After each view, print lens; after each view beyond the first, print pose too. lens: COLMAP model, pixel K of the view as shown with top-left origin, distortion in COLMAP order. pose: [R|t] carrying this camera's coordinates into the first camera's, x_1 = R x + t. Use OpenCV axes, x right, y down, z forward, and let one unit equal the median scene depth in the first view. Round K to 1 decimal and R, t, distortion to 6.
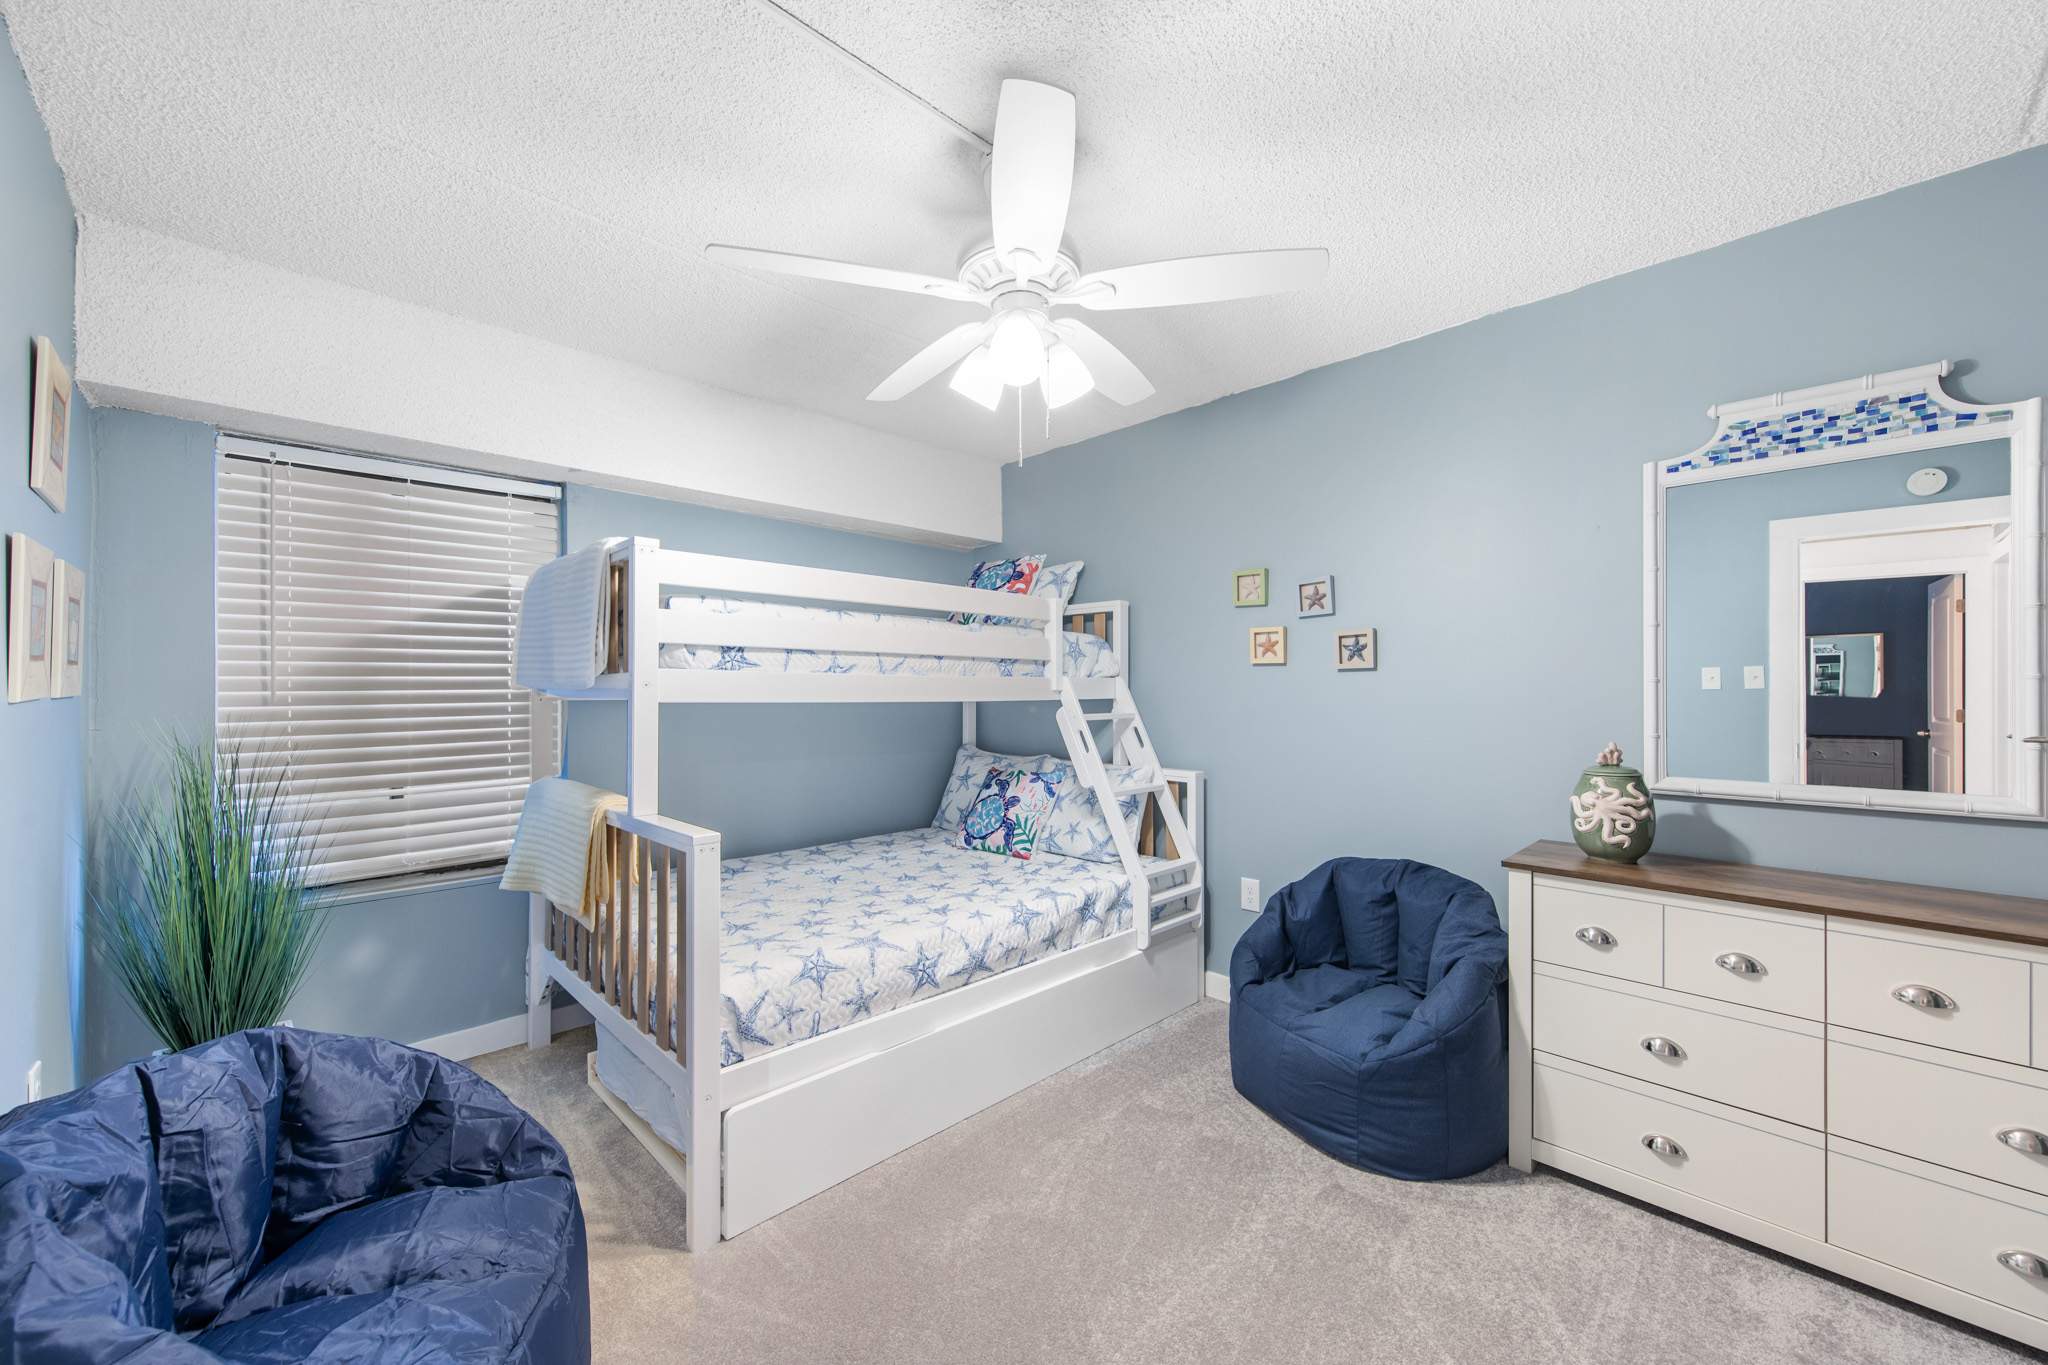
lens RADIAL K [[745.4, 0, 1035.4], [0, 745.4, 693.1], [0, 0, 1]] dist [0.009587, -0.002066]
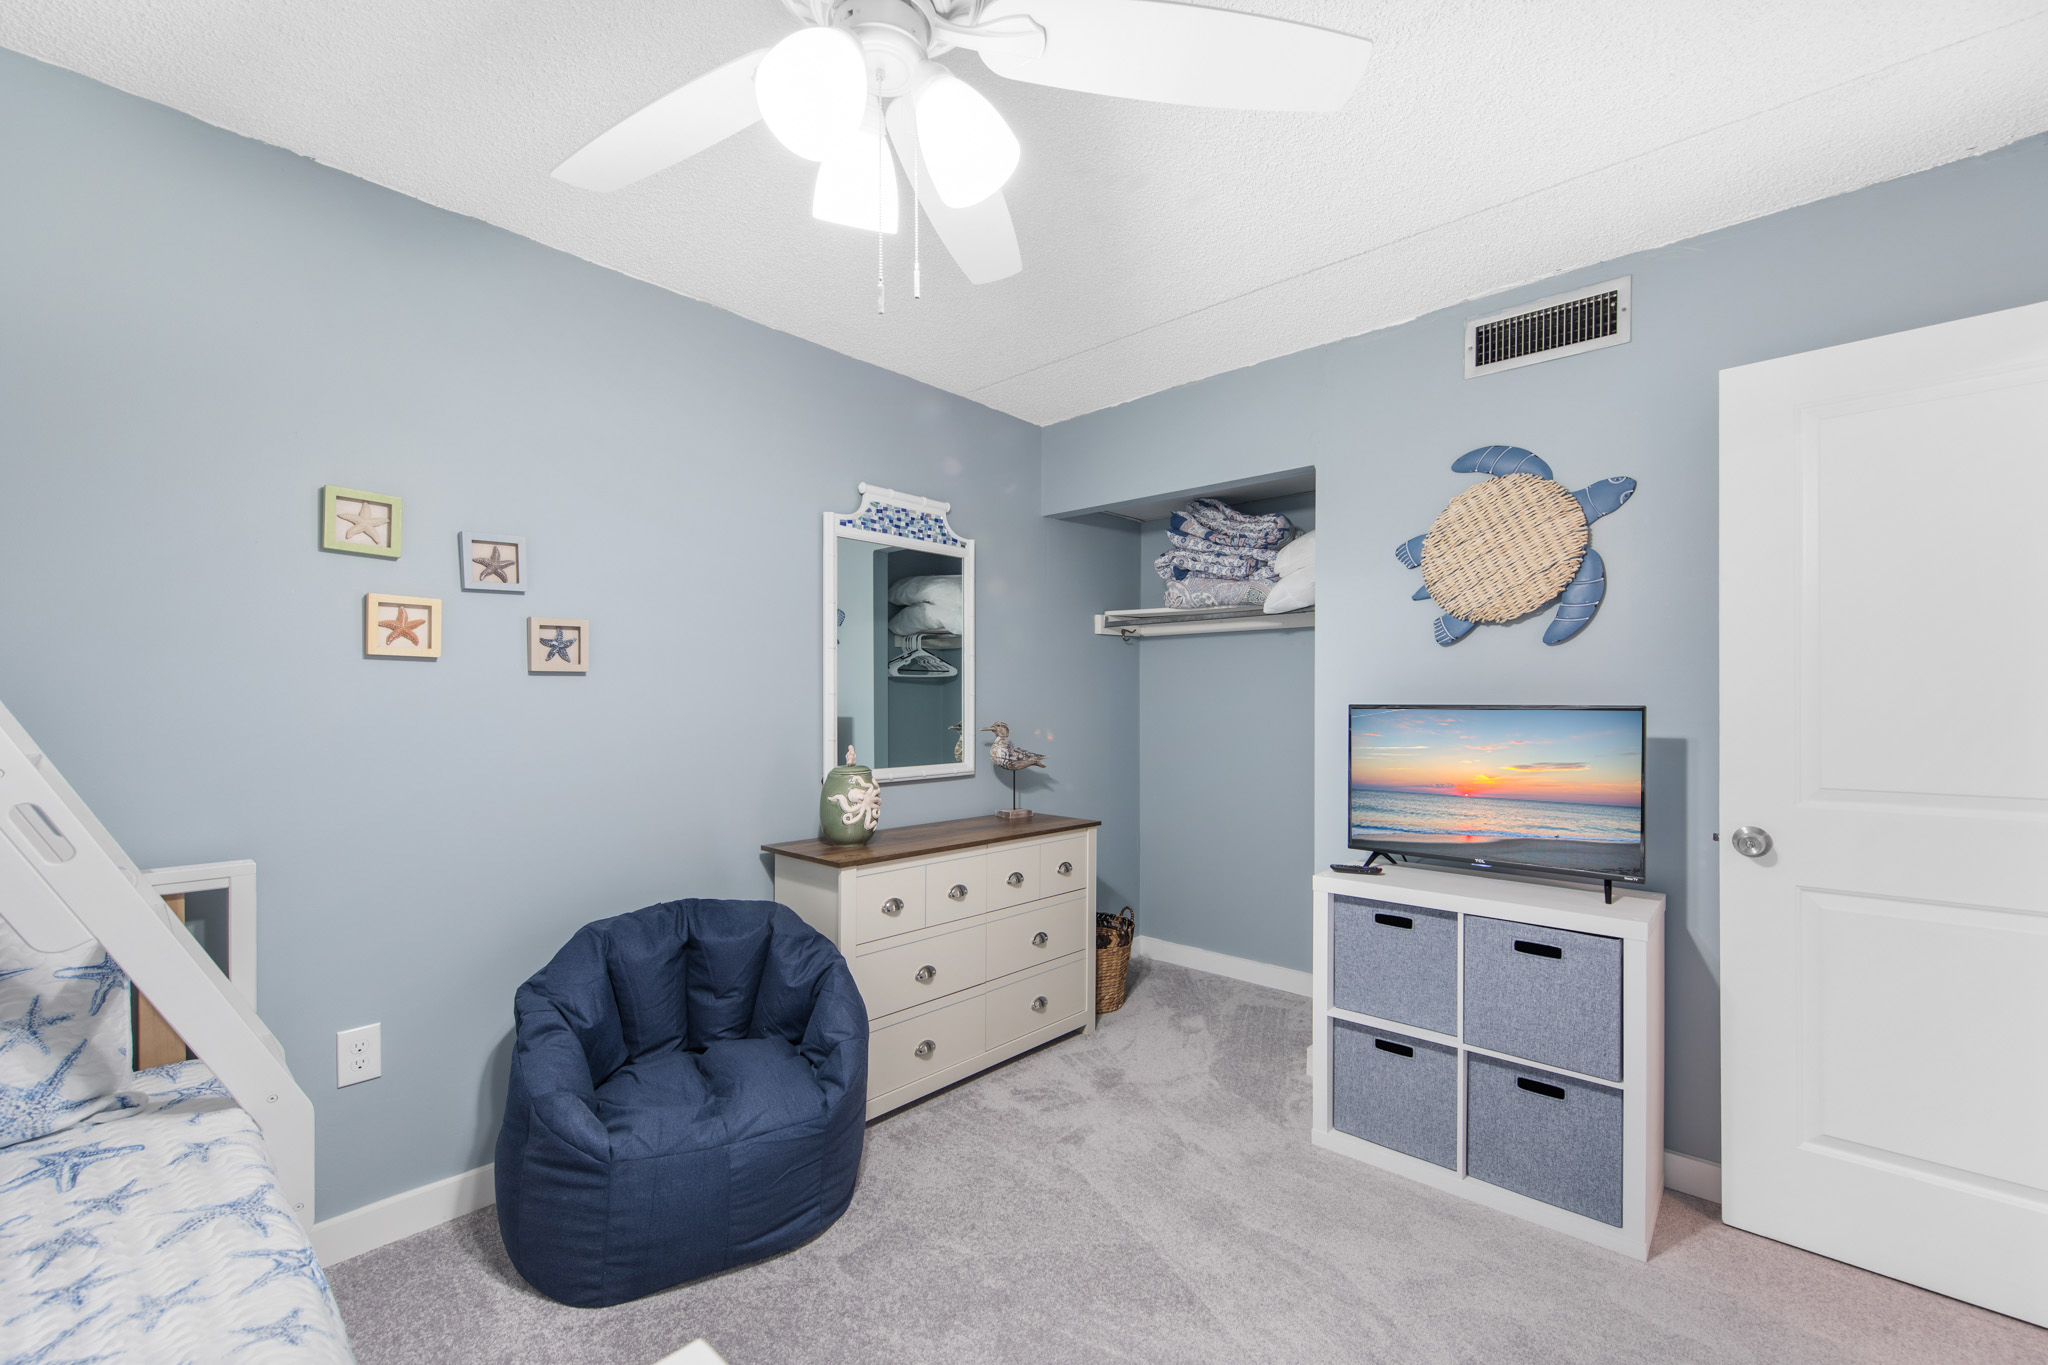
lens RADIAL K [[850.5, 0, 1013.7], [0, 850.5, 699.9], [0, 0, 1]] dist [0.002387, 0.000105]
pose [[-0.023372, -0.000672, 0.999727, -0.501337], [-0.001350, 0.999999, 0.000641, -0.006585], [-0.999726, -0.001334, -0.023373, 0.667597]]
